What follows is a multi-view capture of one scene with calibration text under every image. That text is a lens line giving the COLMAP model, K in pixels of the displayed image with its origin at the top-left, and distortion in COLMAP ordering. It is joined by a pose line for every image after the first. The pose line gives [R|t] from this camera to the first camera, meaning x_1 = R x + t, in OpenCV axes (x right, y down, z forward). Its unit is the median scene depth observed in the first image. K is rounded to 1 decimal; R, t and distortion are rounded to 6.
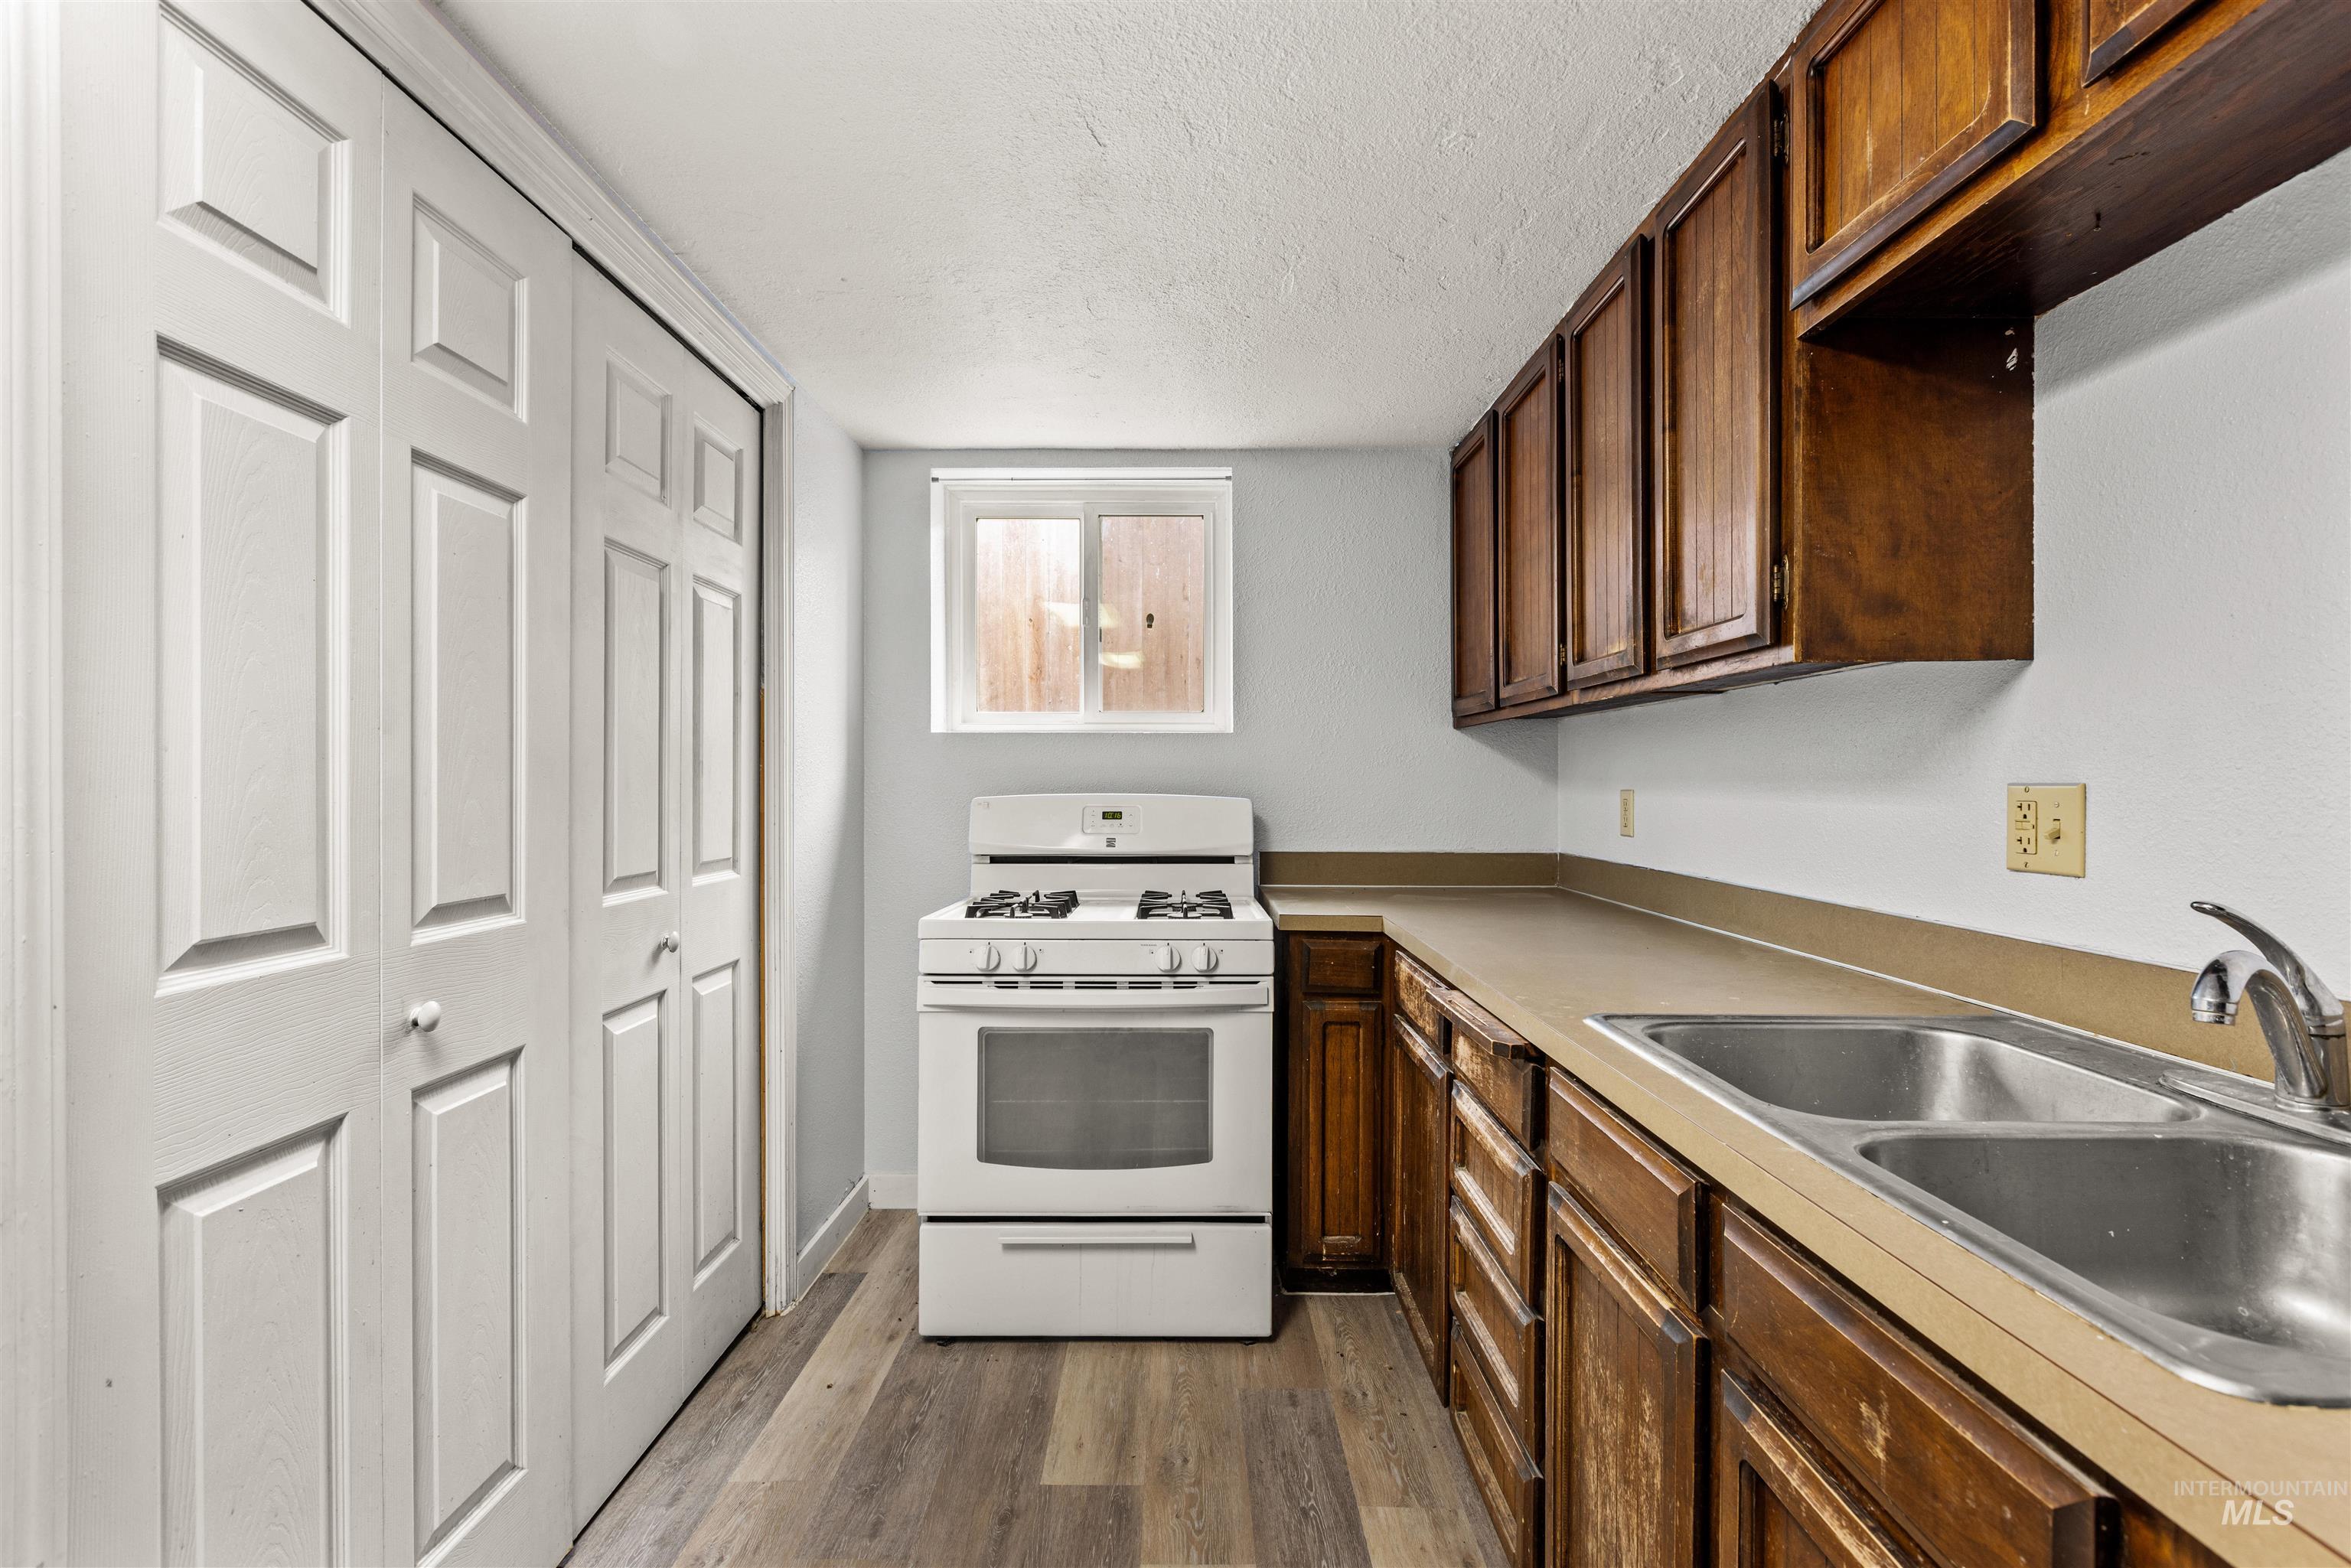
lens RADIAL K [[1054.7, 0, 1189.2], [0, 1054.7, 788.4], [0, 0, 1]] dist [0.002563, -0.001617]
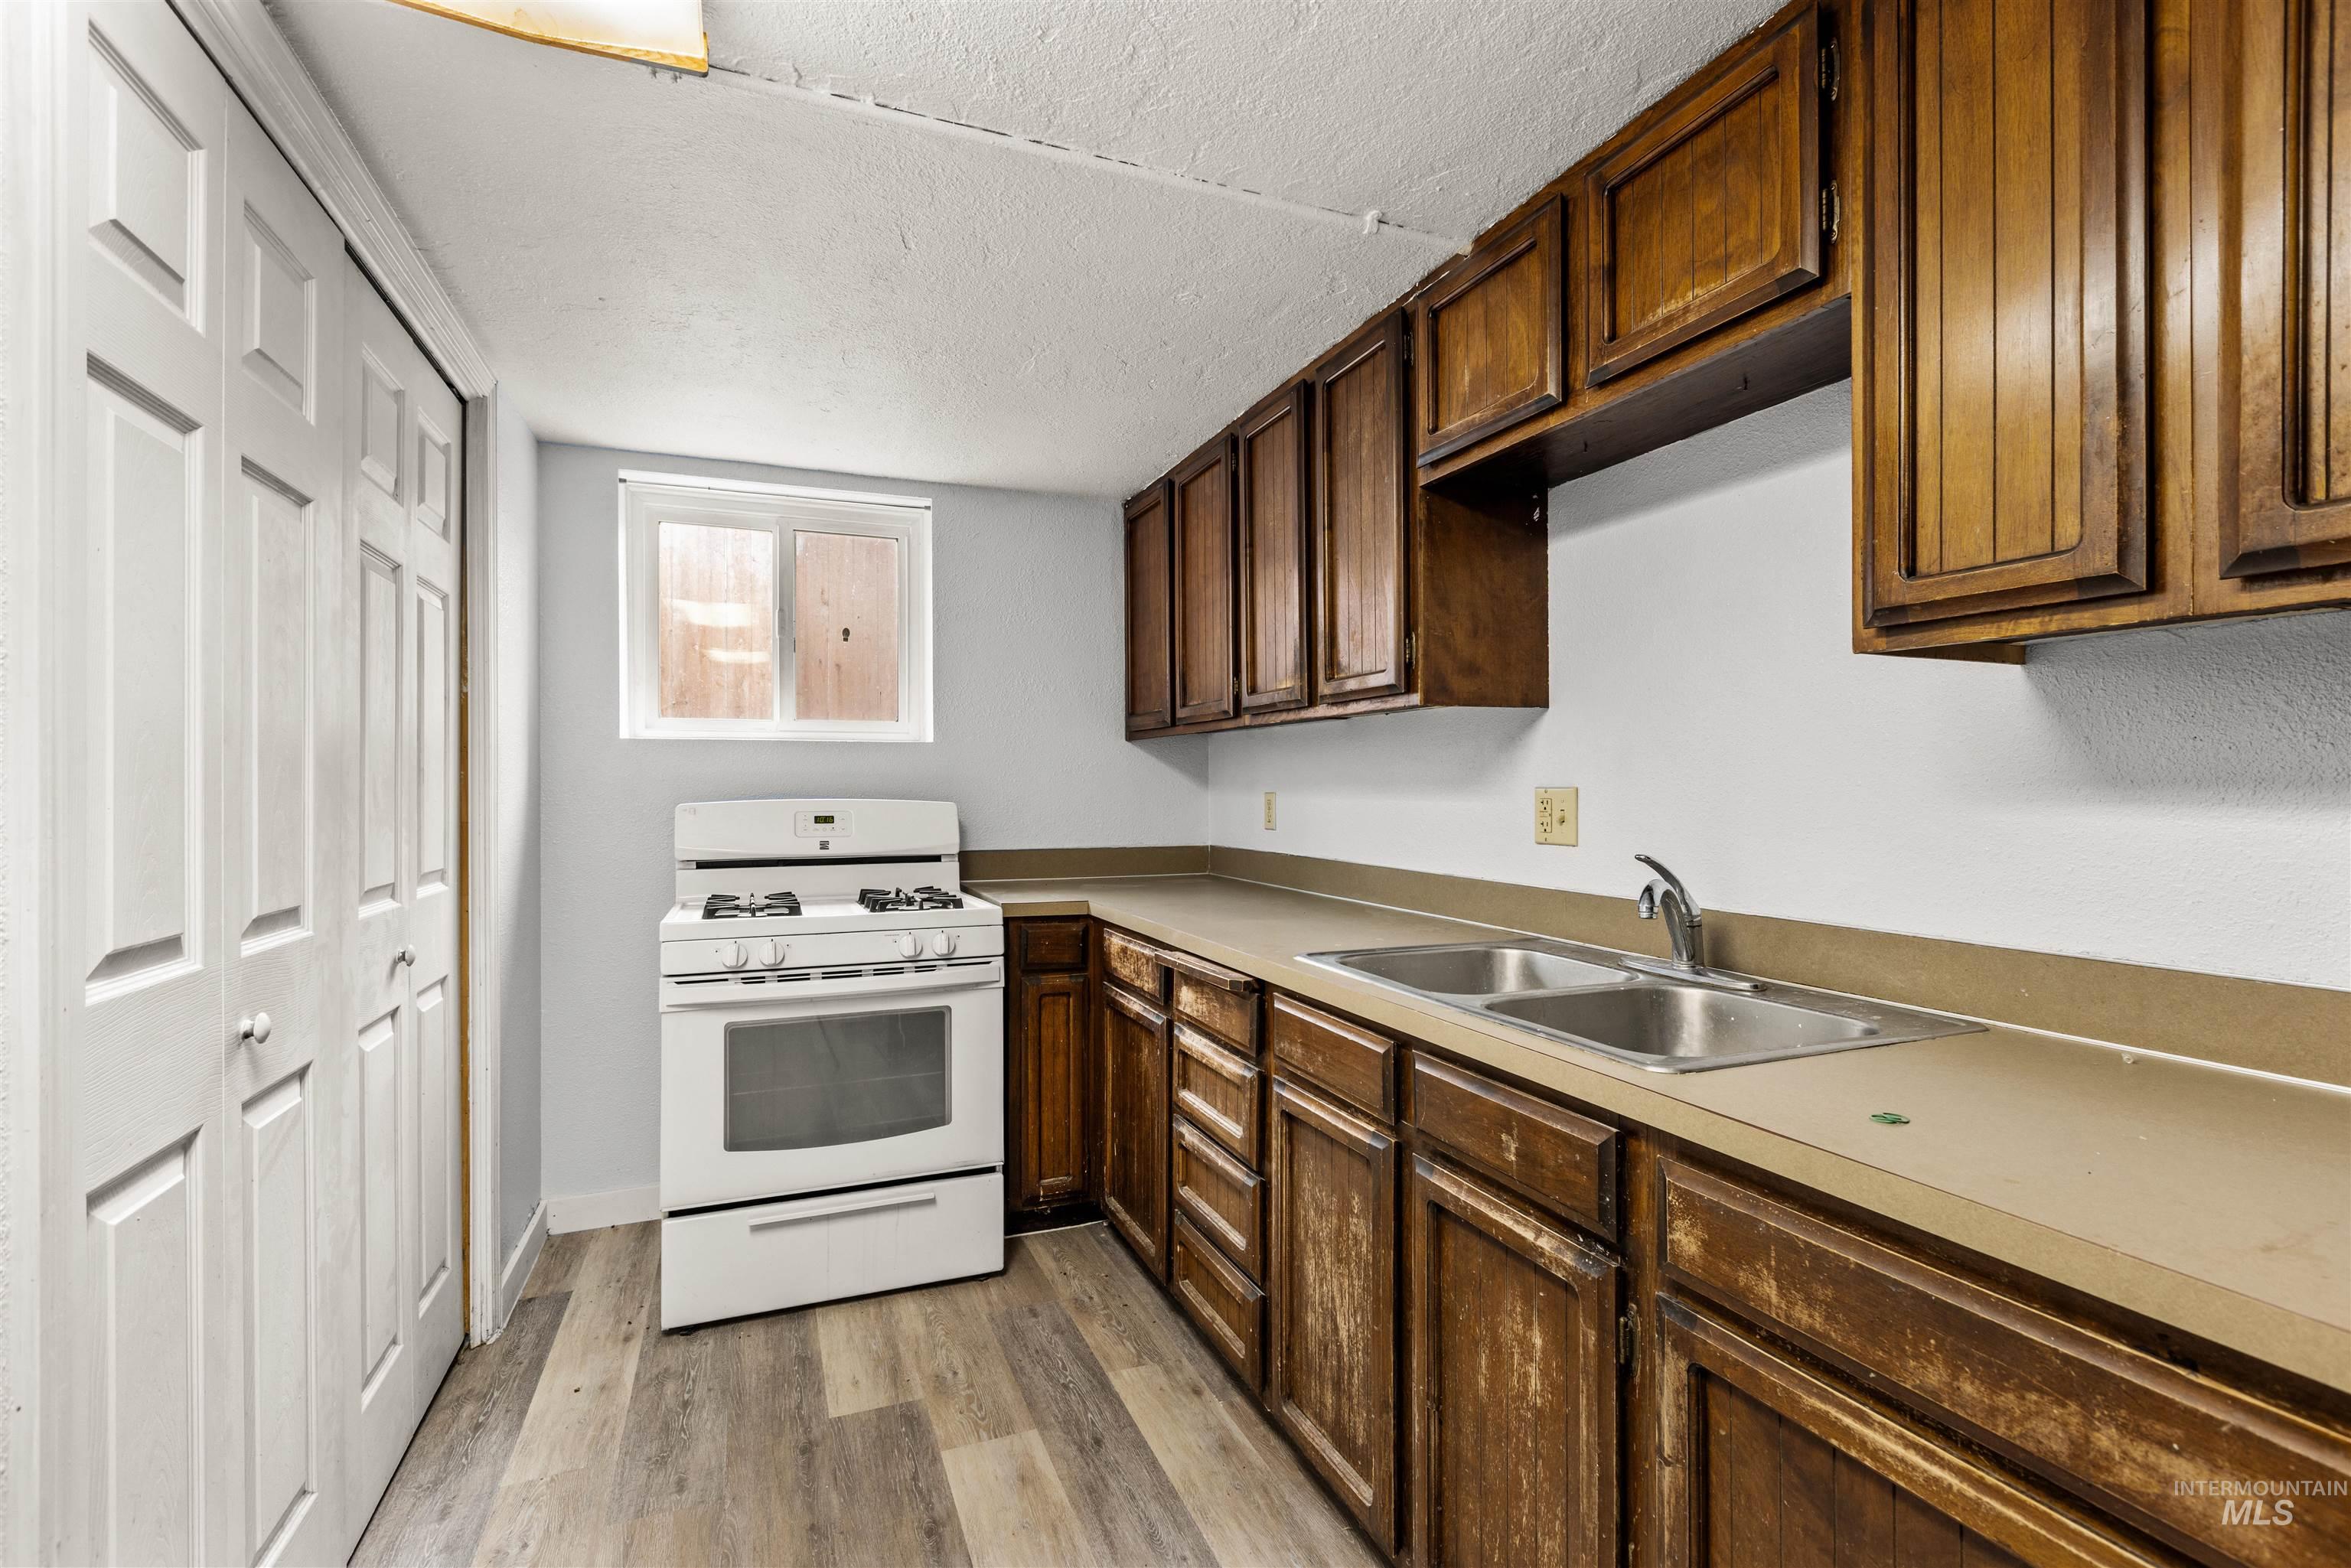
lens RADIAL K [[1054.7, 0, 1189.2], [0, 1054.7, 788.4], [0, 0, 1]] dist [0.002563, -0.001617]
pose [[0.927175, -0.004288, 0.374604, -0.197363], [0.005631, 0.999981, -0.002490, -0.001339], [-0.374587, 0.004418, 0.927181, -0.174717]]
